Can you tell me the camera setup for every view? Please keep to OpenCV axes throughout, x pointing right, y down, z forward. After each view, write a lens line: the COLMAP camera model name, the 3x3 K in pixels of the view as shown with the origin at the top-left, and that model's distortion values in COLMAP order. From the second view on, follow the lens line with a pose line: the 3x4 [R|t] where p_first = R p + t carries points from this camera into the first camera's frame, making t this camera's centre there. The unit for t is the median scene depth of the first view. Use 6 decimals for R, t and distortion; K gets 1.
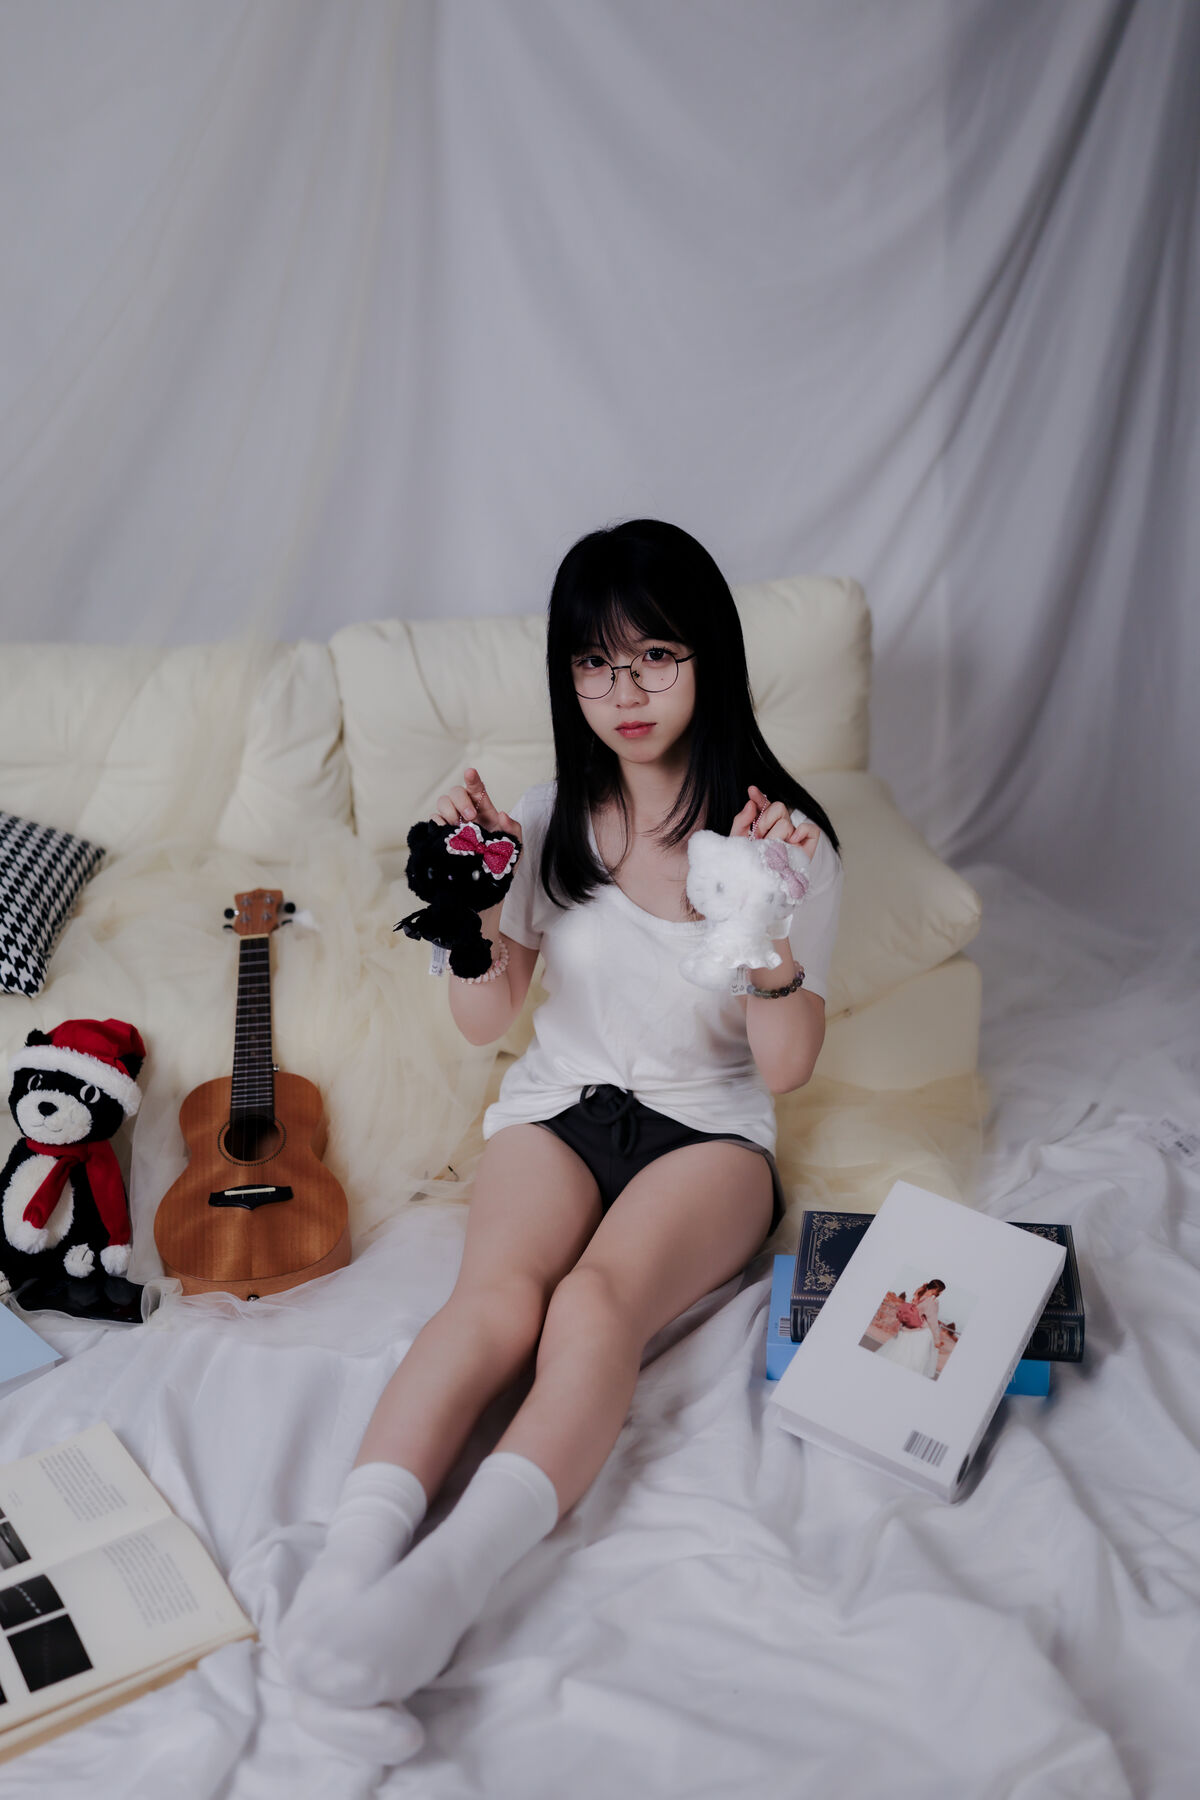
lens RADIAL K [[1733.5, 0, 595.5], [0, 1733.5, 881.7], [0, 0, 1]] dist [-0.005574, 0.000000]
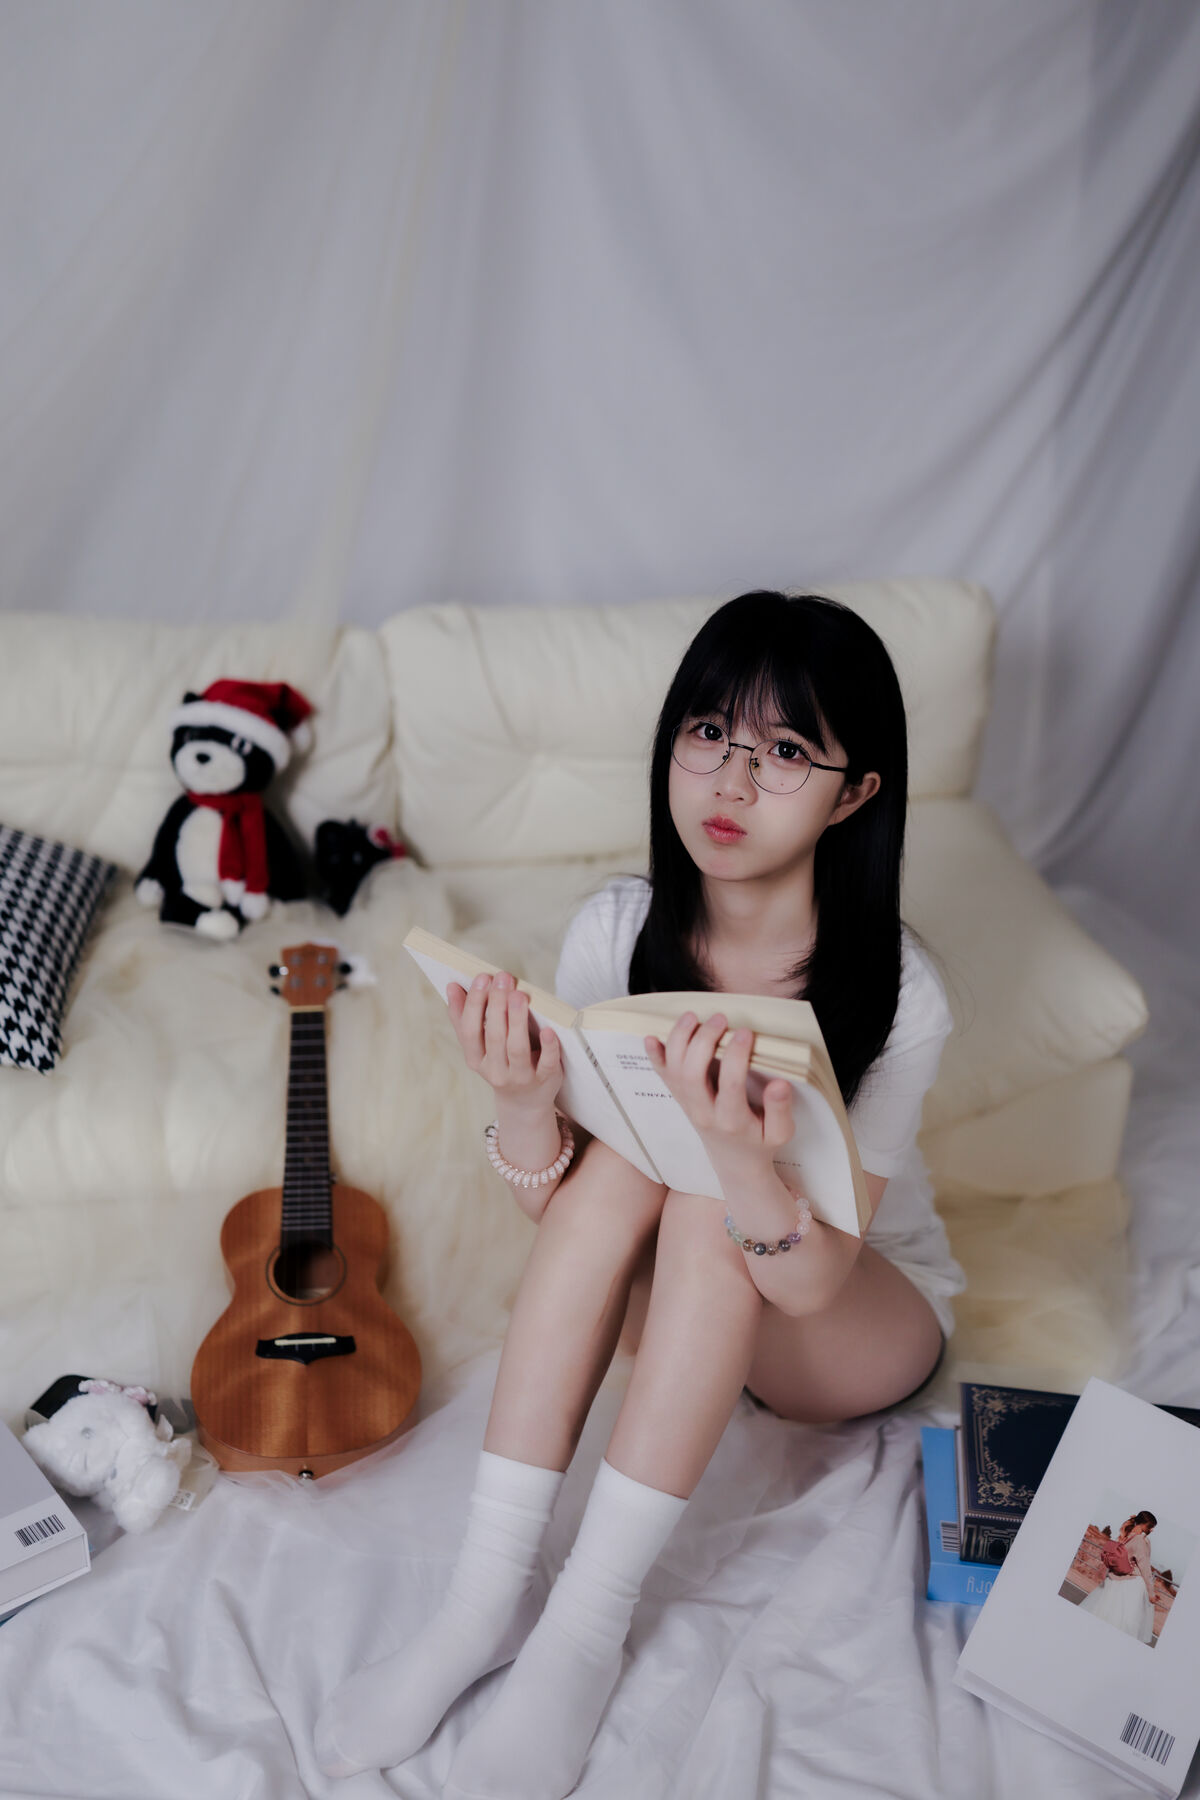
lens RADIAL K [[1733.5, 0, 602.6], [0, 1733.5, 894.2], [0, 0, 1]] dist [-0.005574, 0.000000]
pose [[0.998133, 0.041017, 0.045250, -0.097246], [-0.044620, 0.995656, 0.081721, -0.104892], [-0.041701, -0.083588, 0.995627, 0.153922]]
